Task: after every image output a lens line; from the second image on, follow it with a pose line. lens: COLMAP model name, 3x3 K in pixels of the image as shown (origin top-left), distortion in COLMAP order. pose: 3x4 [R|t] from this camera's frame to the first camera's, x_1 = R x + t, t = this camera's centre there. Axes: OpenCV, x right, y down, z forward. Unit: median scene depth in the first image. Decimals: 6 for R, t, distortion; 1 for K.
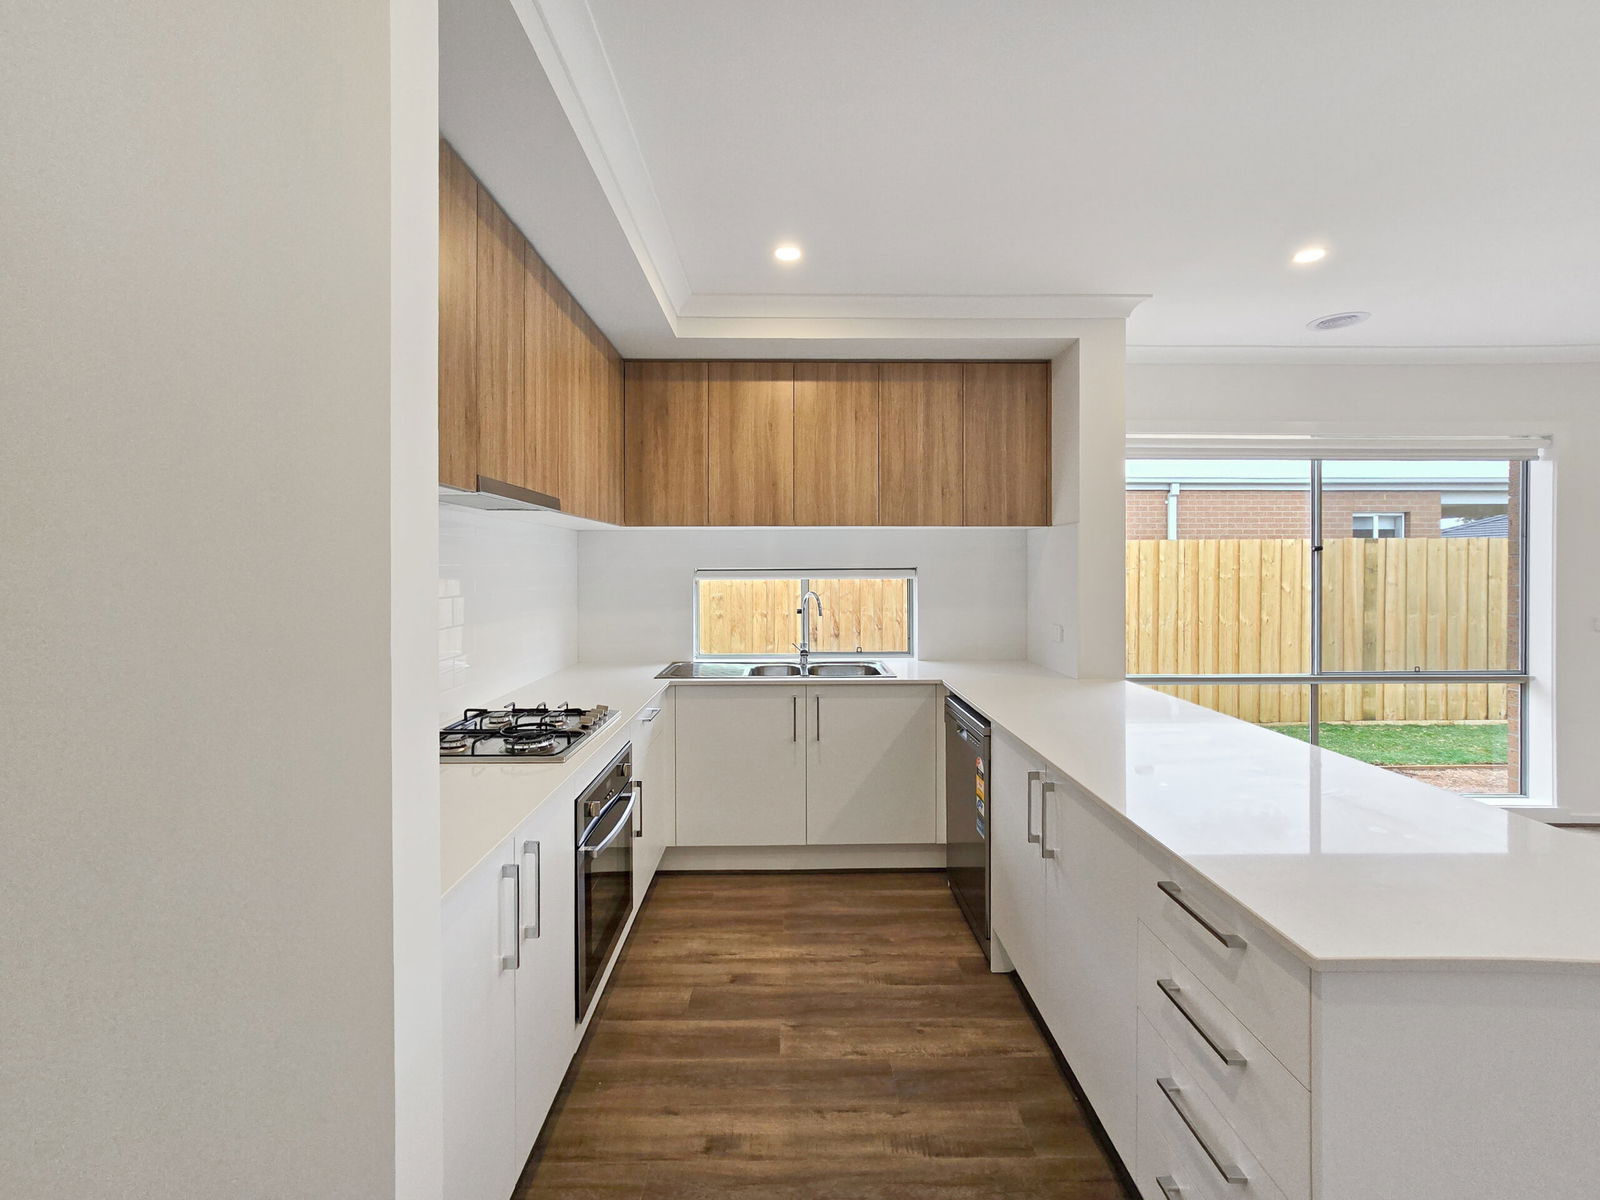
lens RADIAL K [[647.7, 0, 792.5], [0, 647.7, 563.8], [0, 0, 1]] dist [-0.003928, 0.001596]
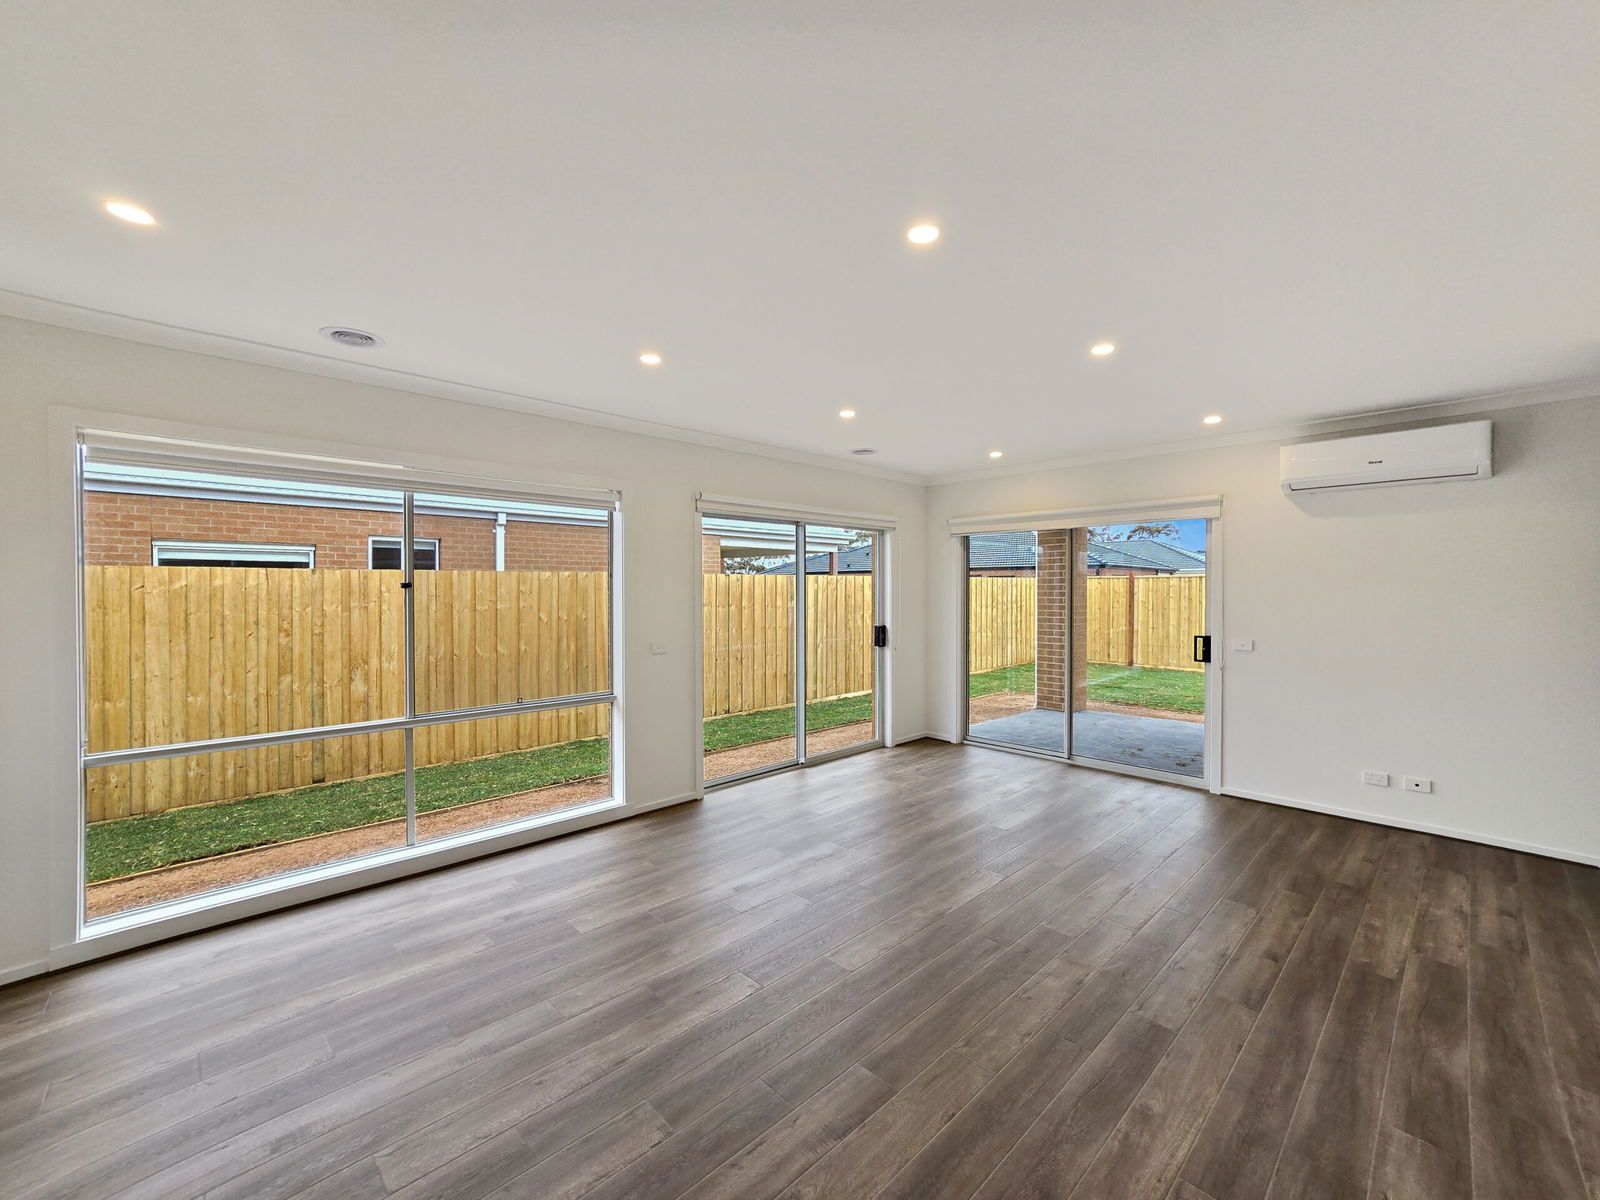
lens RADIAL K [[647.7, 0, 773.7], [0, 647.7, 582.5], [0, 0, 1]] dist [-0.003928, 0.001596]
pose [[0.740611, 0.008953, 0.671874, 0.331168], [-0.003023, 0.999946, -0.009992, -0.011206], [-0.671927, 0.005369, 0.740598, -0.035056]]
